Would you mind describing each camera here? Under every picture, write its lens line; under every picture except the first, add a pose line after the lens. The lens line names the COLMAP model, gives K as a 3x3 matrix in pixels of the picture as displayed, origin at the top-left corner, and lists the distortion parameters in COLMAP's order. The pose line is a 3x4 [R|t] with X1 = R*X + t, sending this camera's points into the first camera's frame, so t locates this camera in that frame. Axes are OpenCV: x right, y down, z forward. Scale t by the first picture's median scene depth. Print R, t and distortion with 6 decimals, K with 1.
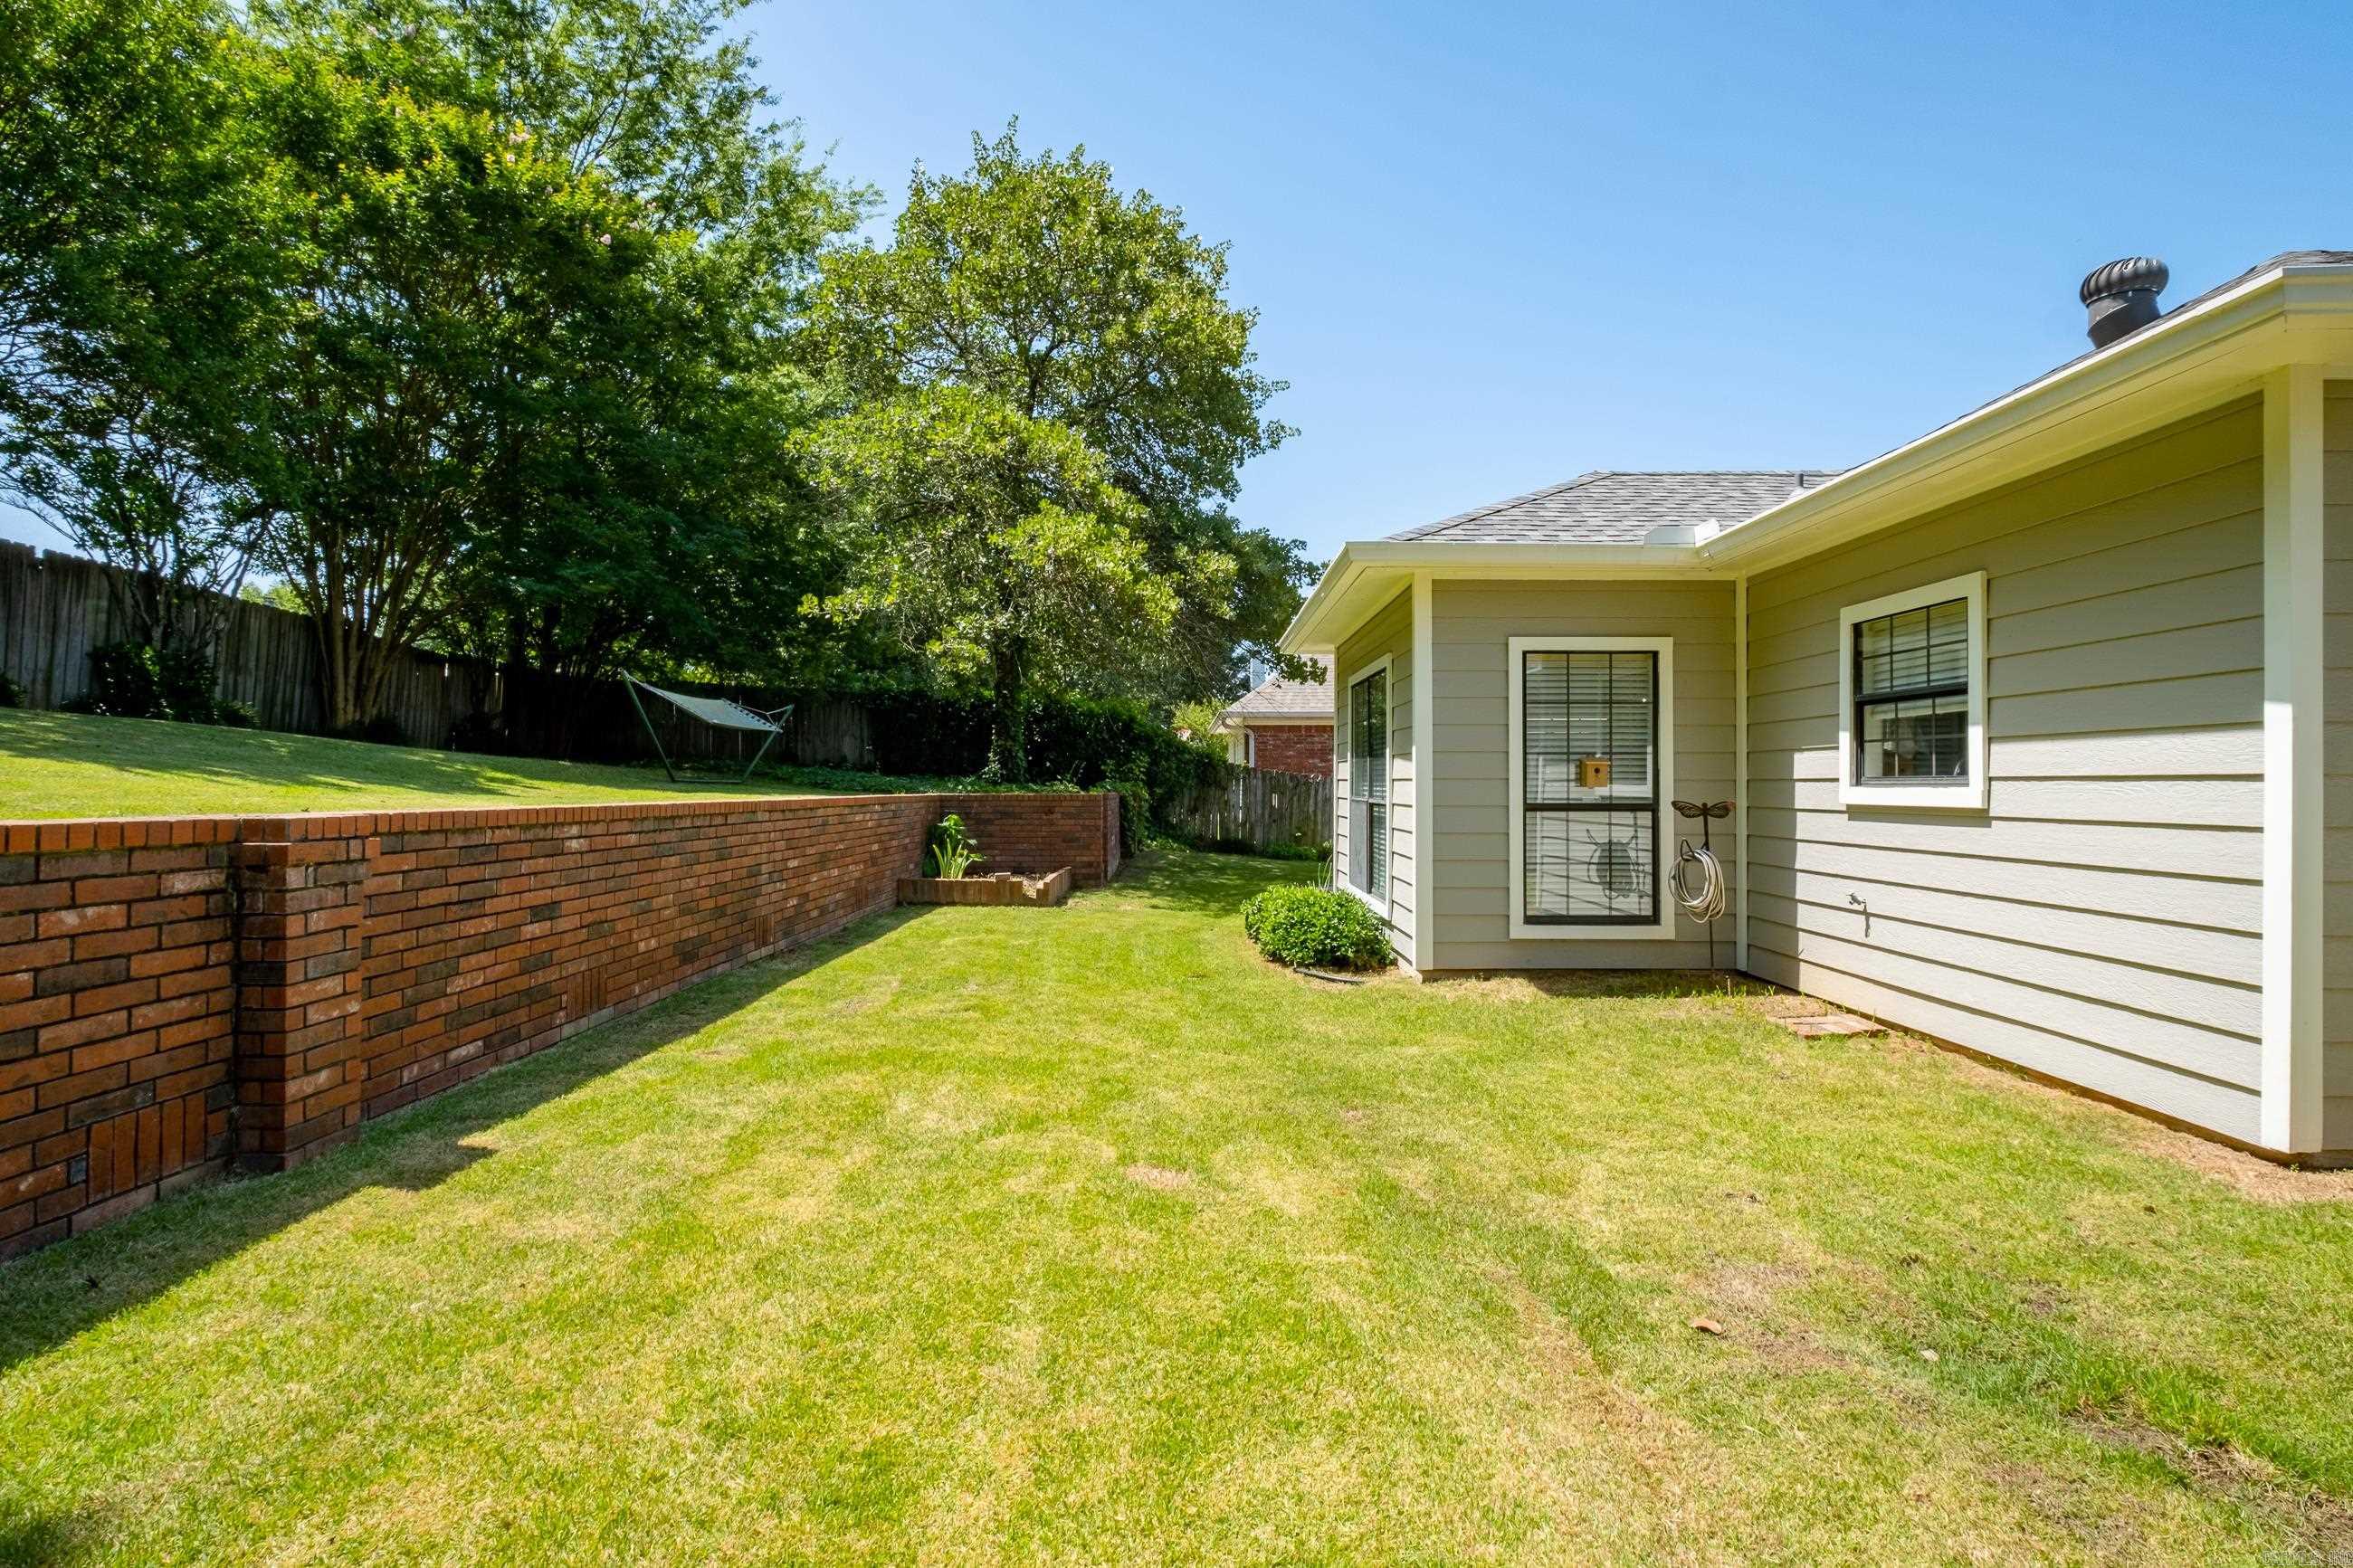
lens RADIAL K [[1097.8, 0, 1176.5], [0, 1097.8, 784.0], [0, 0, 1]] dist [-0.006547, -0.000083]
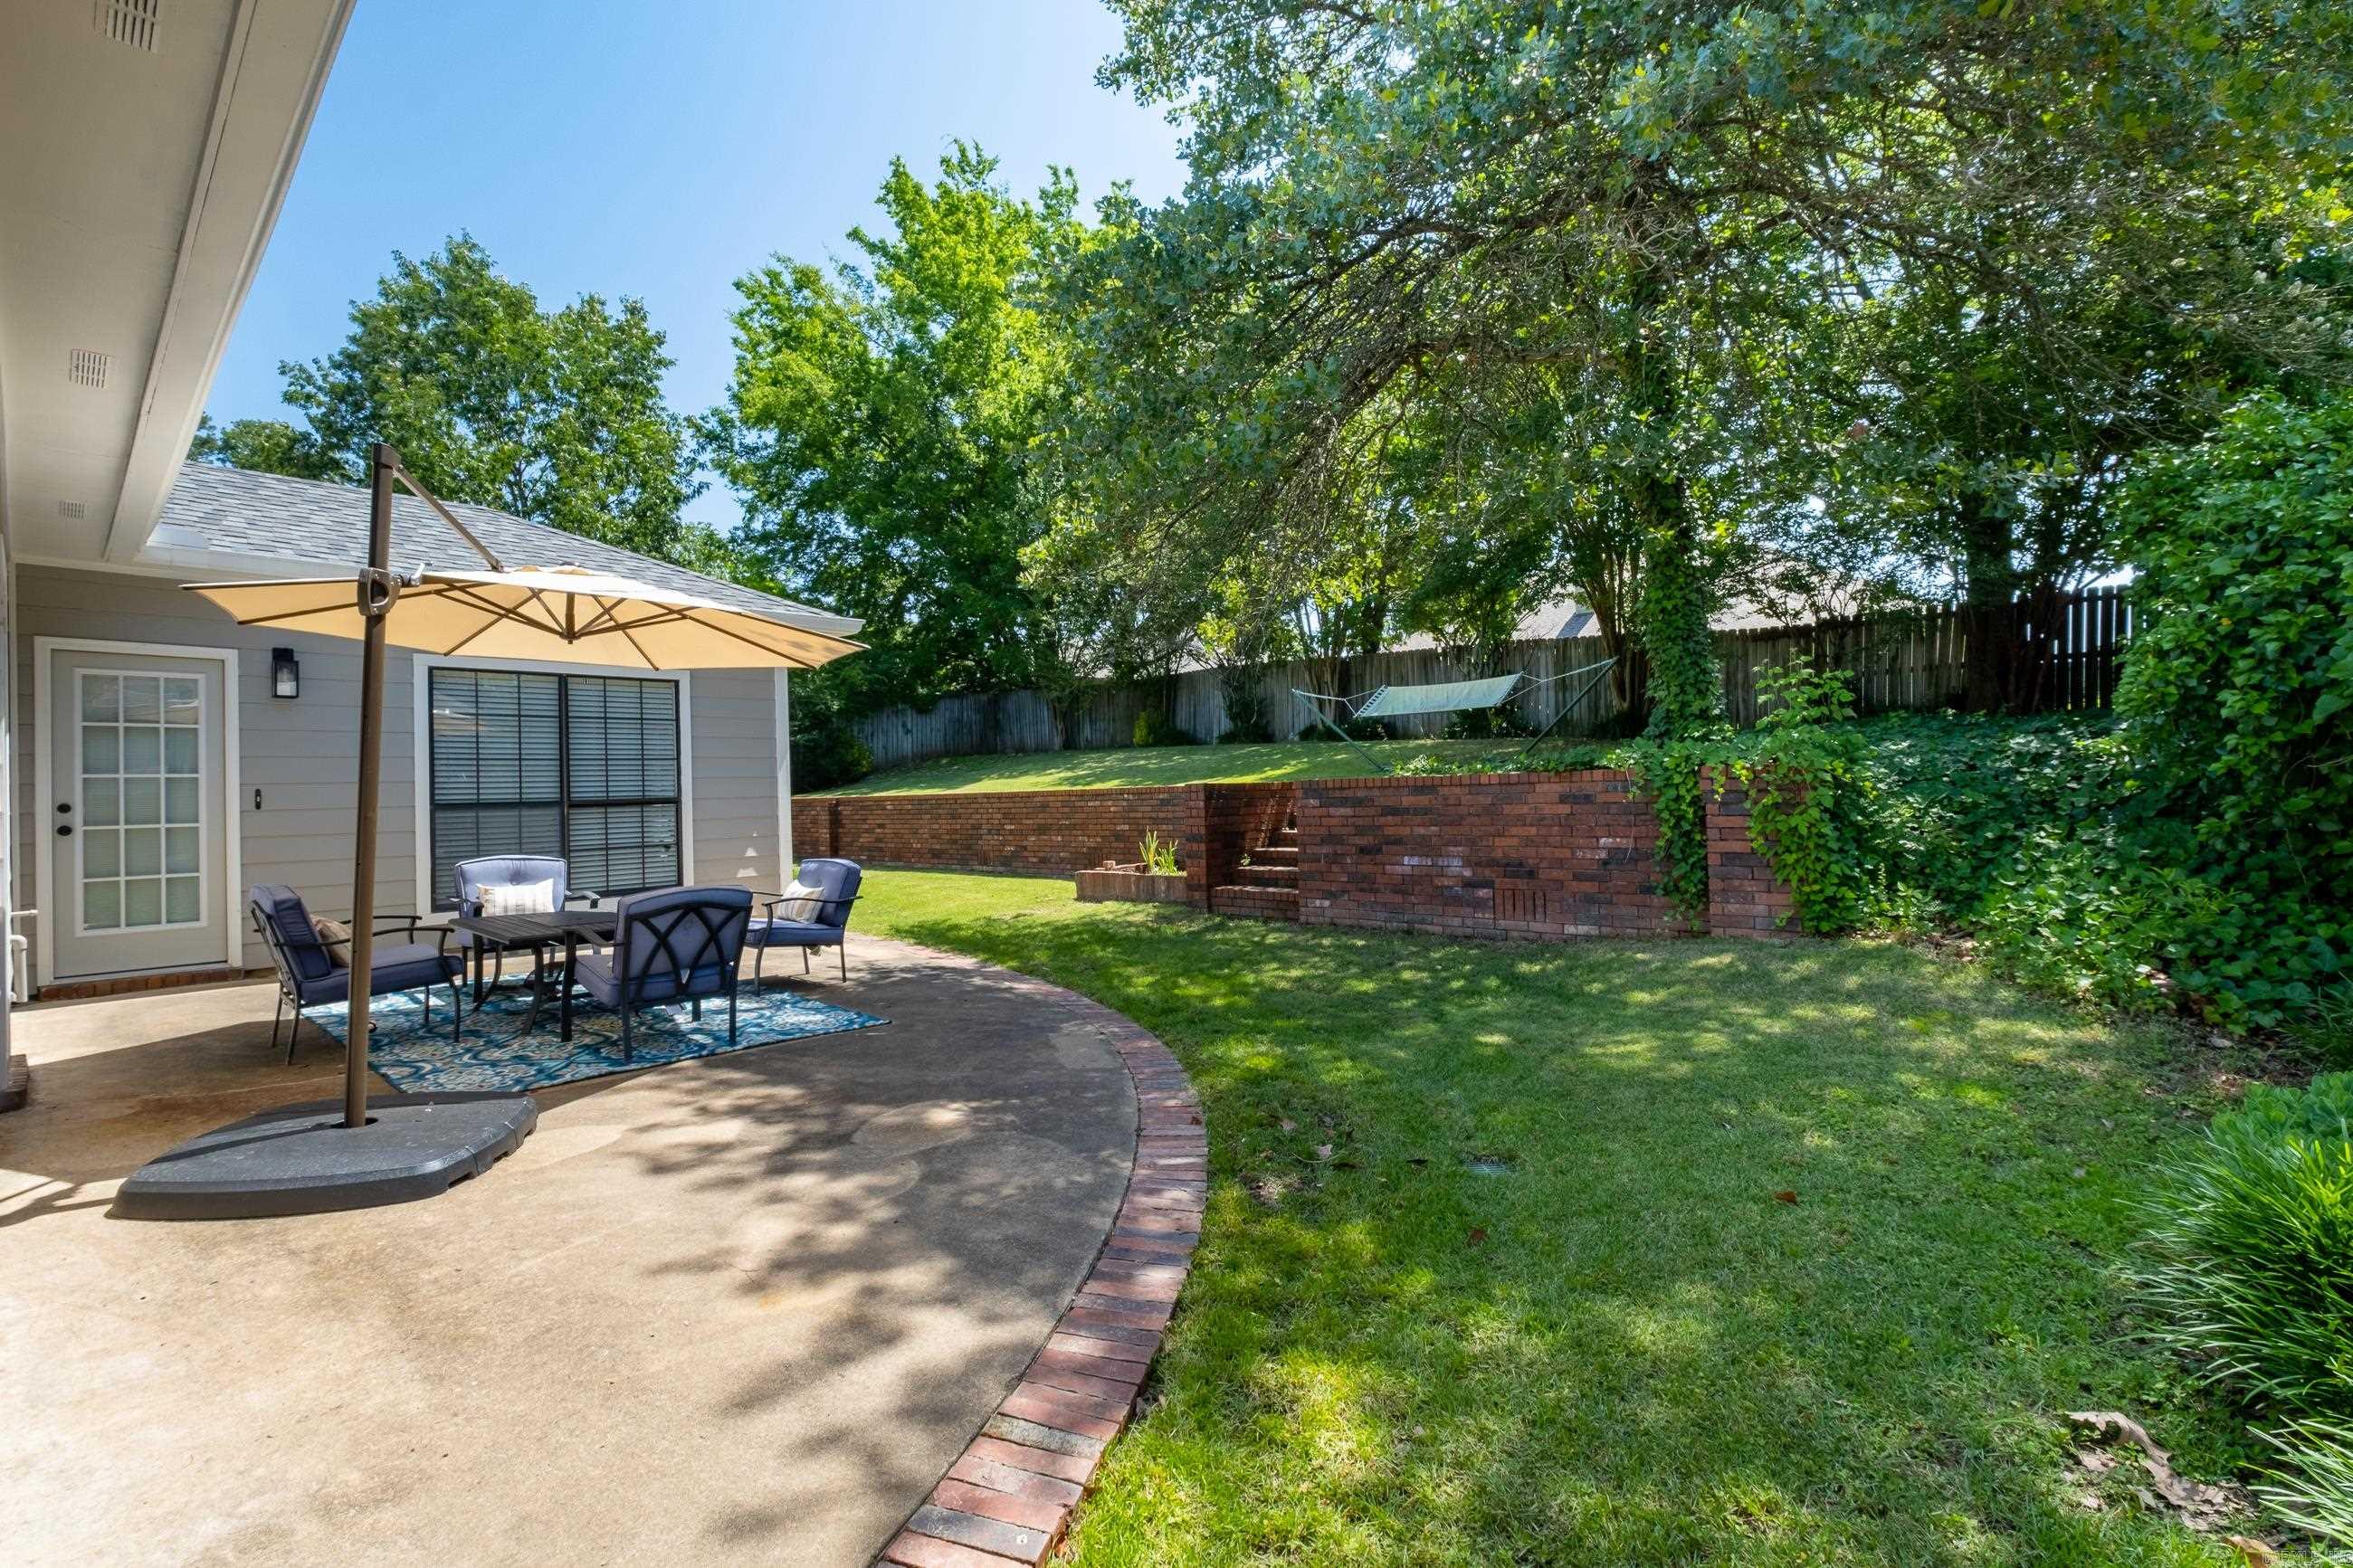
lens RADIAL K [[1013.8, 0, 1176.5], [0, 1013.8, 784.0], [0, 0, 1]] dist [0.004626, -0.000096]
pose [[-0.652337, 0.008811, -0.757878, 1.165343], [0.025624, 0.999617, -0.010434, 0.037868], [0.757496, -0.026226, -0.652313, 3.566178]]
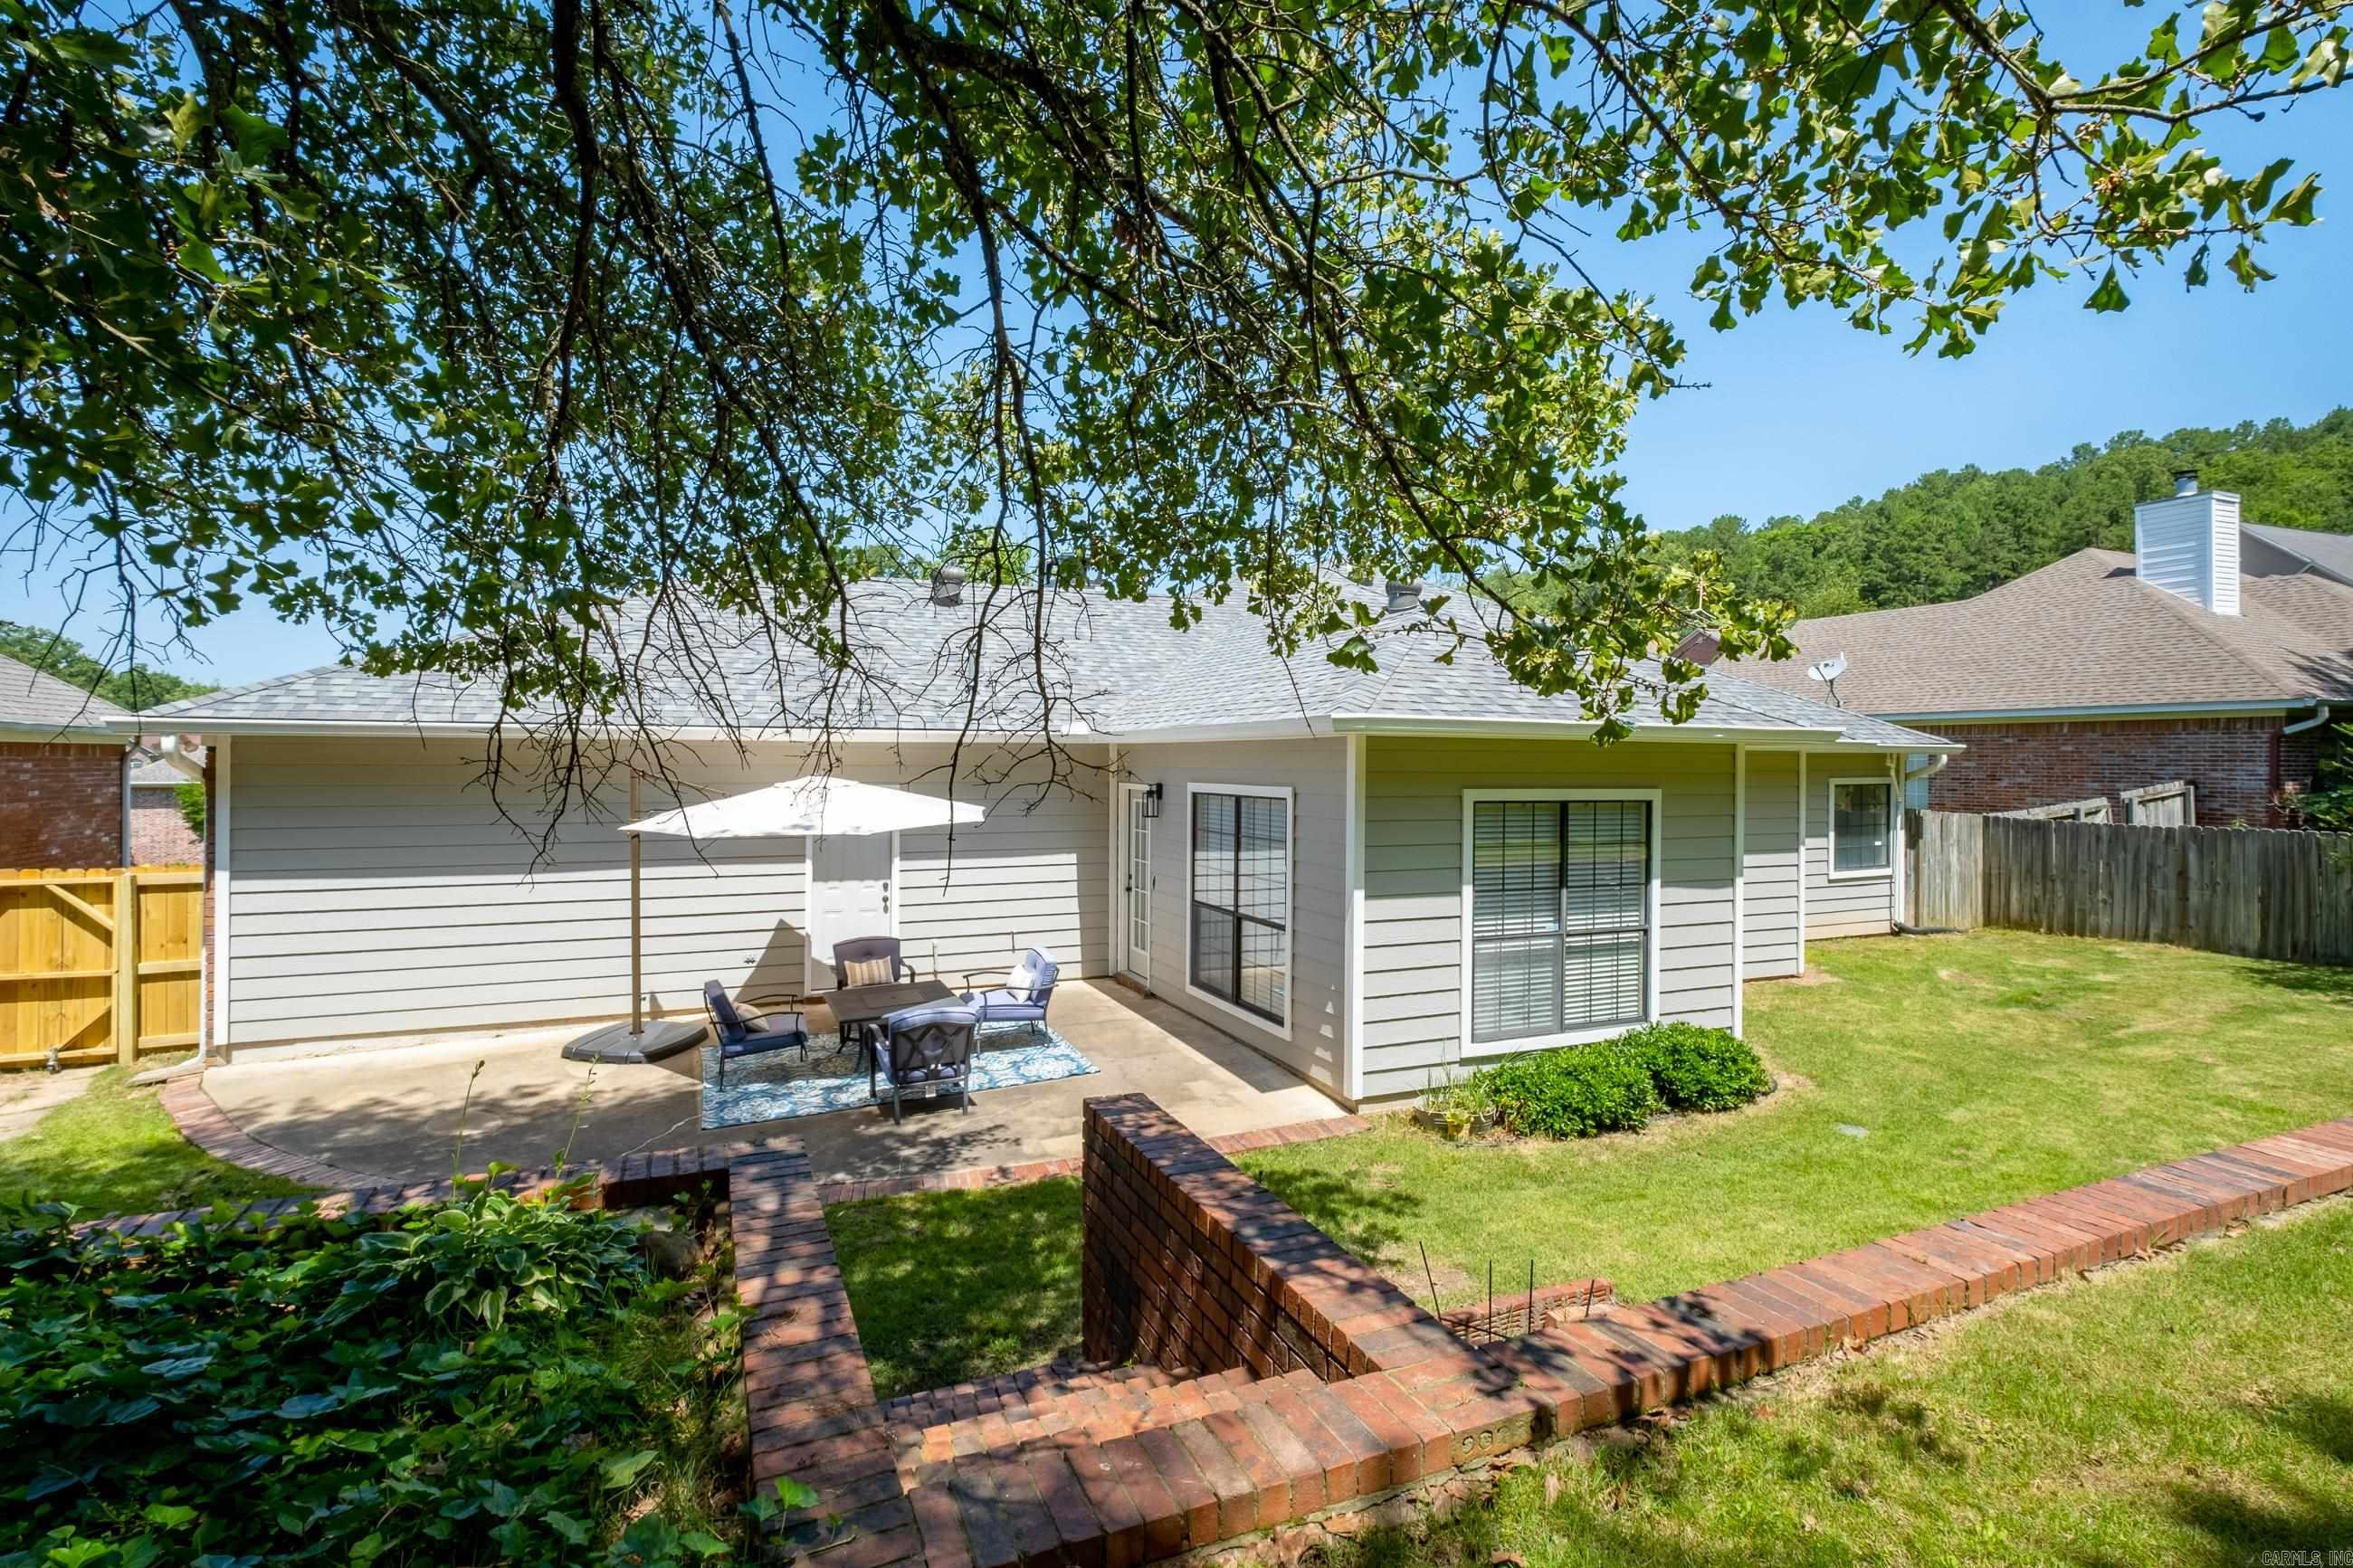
lens RADIAL K [[1090.5, 0, 1193.1], [0, 1090.5, 757.8], [0, 0, 1]] dist [-0.009406, -0.000426]
pose [[-0.421567, -0.002368, 0.906794, -0.855643], [-0.010131, 0.999946, -0.002099, -0.208872], [-0.906741, -0.010072, -0.421568, 2.725679]]
